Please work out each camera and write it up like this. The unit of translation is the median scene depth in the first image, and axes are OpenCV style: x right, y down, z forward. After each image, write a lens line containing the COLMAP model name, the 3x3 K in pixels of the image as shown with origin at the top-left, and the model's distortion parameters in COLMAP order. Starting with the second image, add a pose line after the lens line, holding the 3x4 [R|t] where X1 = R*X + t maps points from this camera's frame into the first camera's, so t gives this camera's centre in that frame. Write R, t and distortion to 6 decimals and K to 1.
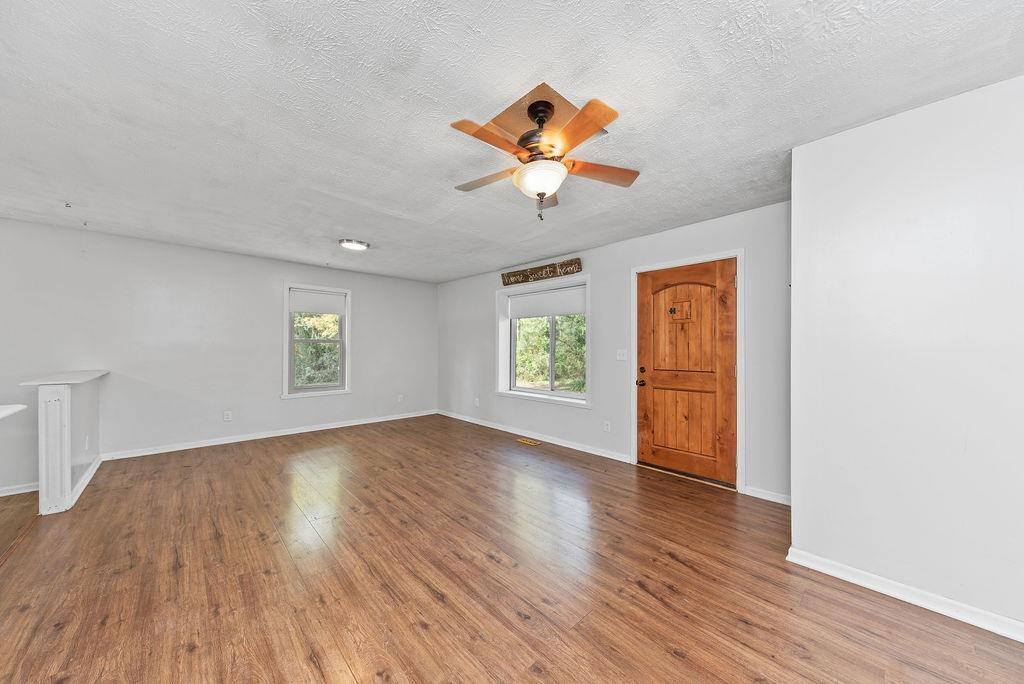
lens RADIAL K [[340.9, 0, 511.5], [0, 340.9, 346.3], [0, 0, 1]] dist [0.000907, -0.000039]
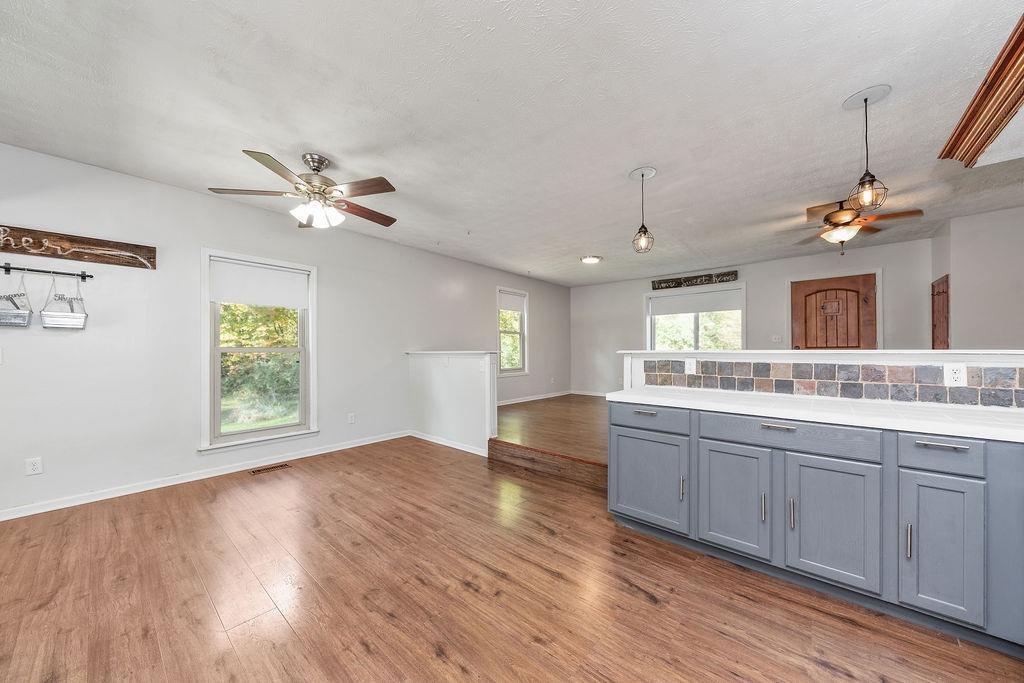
lens RADIAL K [[354.4, 0, 504.7], [0, 354.4, 345.4], [0, 0, 1]] dist [0.000599, -0.000103]
pose [[0.998431, -0.002976, 0.055910, -0.977128], [0.003856, 0.999870, -0.015641, 0.077904], [-0.055857, 0.015832, 0.998313, -0.460429]]
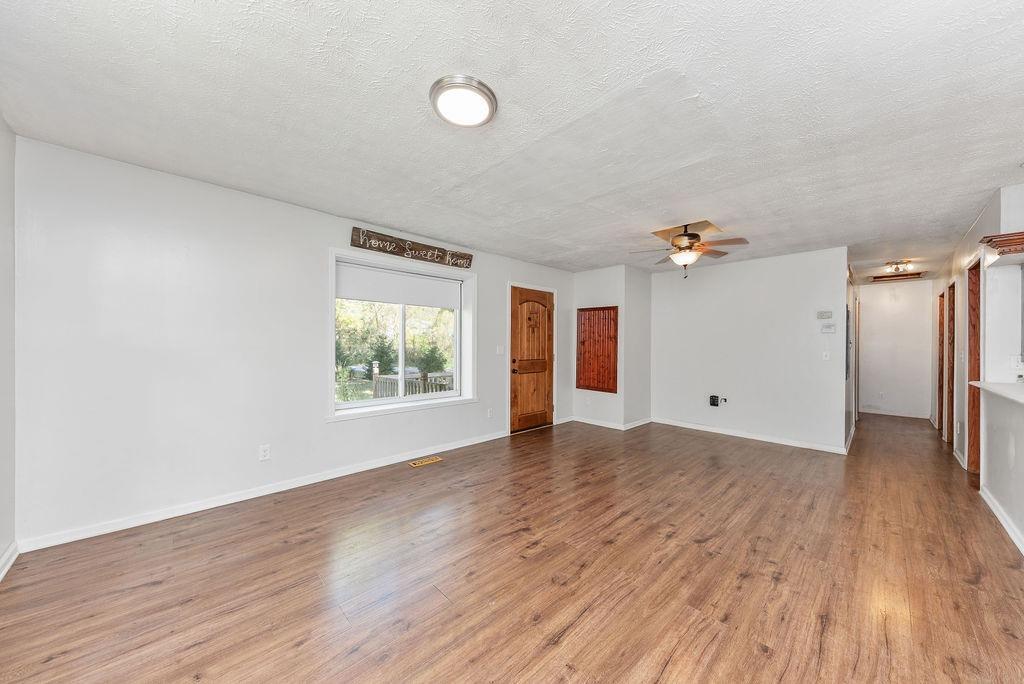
lens RADIAL K [[354.4, 0, 504.7], [0, 354.4, 345.9], [0, 0, 1]] dist [0.000599, -0.000103]
pose [[0.021547, -0.009773, 0.999720, -1.000473], [-0.011383, 0.999885, 0.010020, -0.002246], [-0.999703, -0.011595, 0.021434, 1.032827]]
